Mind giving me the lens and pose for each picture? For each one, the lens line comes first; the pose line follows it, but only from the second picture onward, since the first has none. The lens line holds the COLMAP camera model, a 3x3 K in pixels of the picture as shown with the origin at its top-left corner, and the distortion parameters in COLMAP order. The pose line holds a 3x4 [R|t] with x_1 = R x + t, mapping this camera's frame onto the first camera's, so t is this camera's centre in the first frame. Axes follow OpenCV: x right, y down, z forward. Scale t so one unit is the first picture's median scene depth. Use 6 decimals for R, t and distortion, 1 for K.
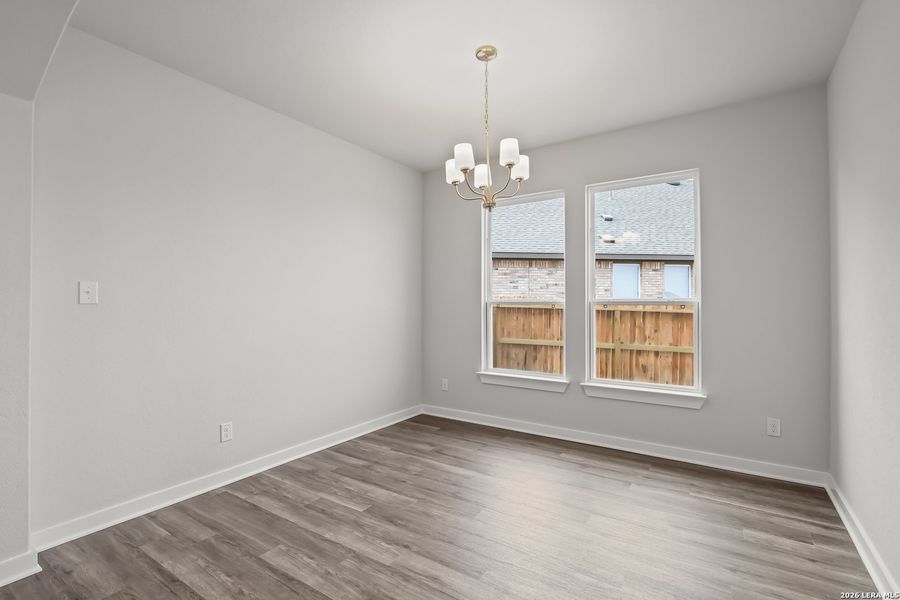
lens RADIAL K [[418.3, 0, 451.9], [0, 418.3, 301.4], [0, 0, 1]] dist [-0.005396, 0.000690]
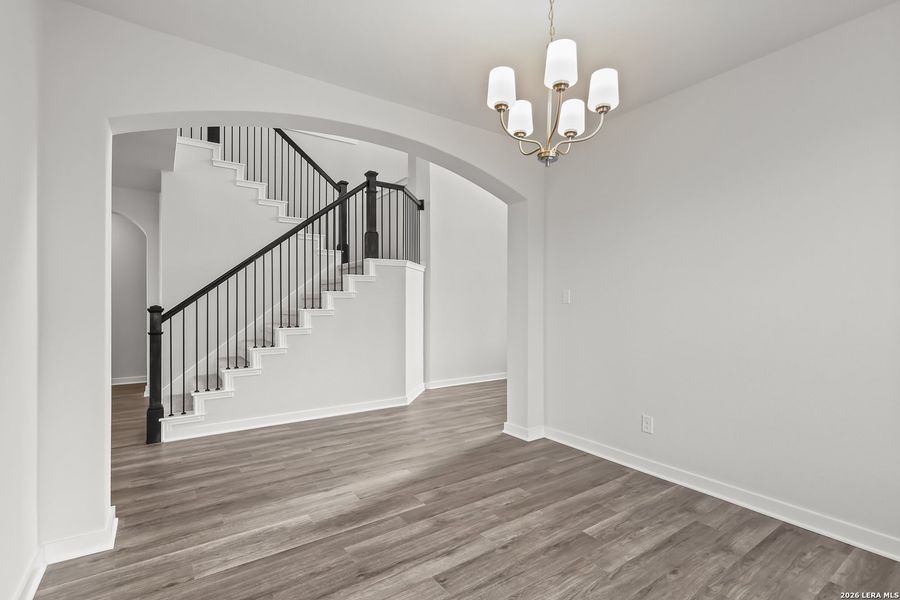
lens RADIAL K [[418.3, 0, 449.1], [0, 418.3, 303.2], [0, 0, 1]] dist [-0.005396, 0.000690]
pose [[-0.370838, 0.000001, -0.928698, 0.732099], [-0.000478, 1.000000, 0.000192, 0.000641], [0.928698, 0.000515, -0.370838, 1.047511]]
